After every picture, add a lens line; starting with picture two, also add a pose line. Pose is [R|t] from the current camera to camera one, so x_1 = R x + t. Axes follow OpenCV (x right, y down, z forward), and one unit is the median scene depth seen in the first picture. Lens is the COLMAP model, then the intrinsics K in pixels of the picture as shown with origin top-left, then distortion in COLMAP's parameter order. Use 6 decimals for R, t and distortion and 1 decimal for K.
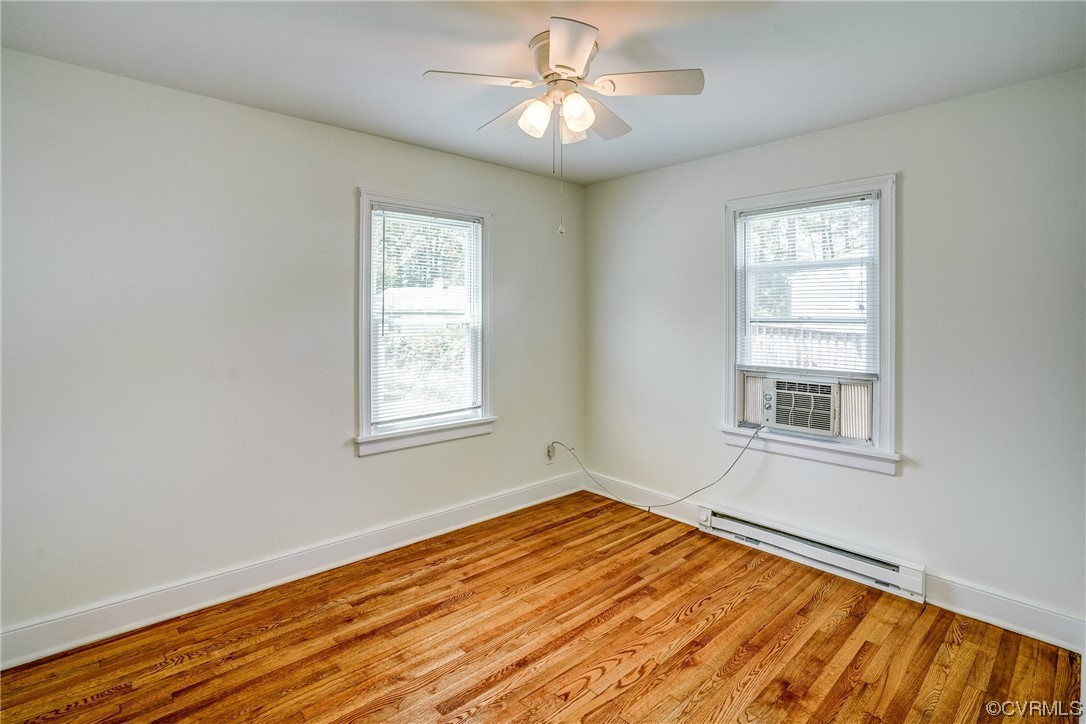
lens RADIAL K [[519.0, 0, 538.1], [0, 519.0, 325.2], [0, 0, 1]] dist [-0.053699, 0.019258]
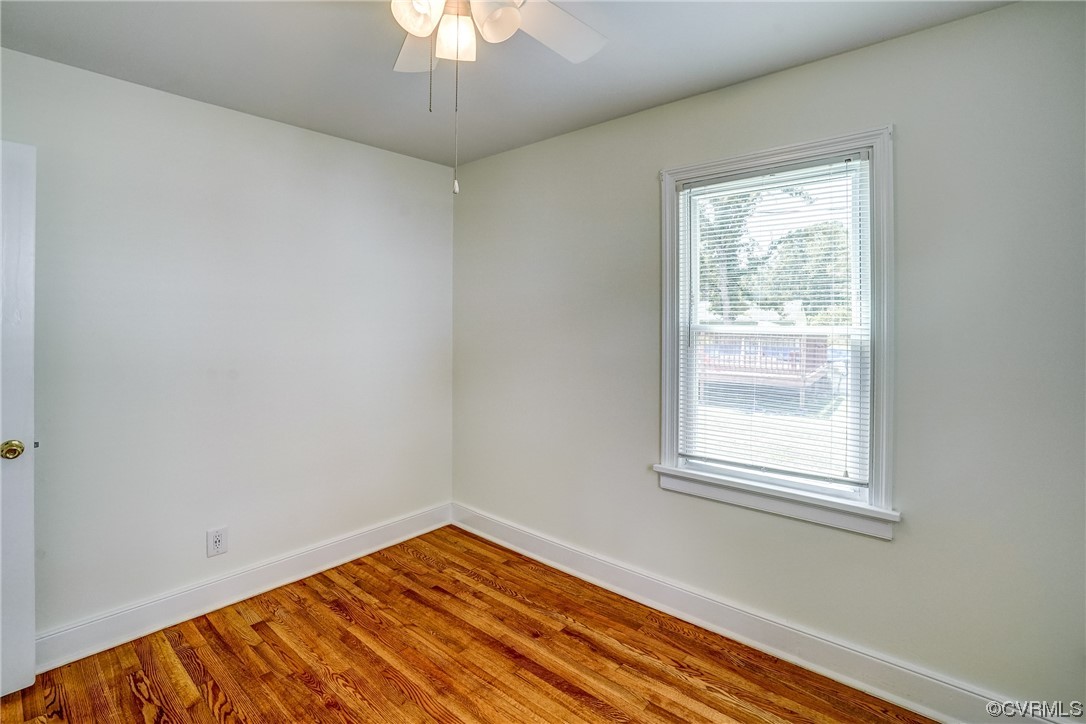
lens RADIAL K [[519.0, 0, 538.1], [0, 519.0, 325.2], [0, 0, 1]] dist [-0.053699, 0.019258]
pose [[0.113960, 0.009019, -0.993444, 0.501798], [-0.021101, 0.999755, 0.006656, -0.014950], [0.993261, 0.020204, 0.114123, 0.747985]]
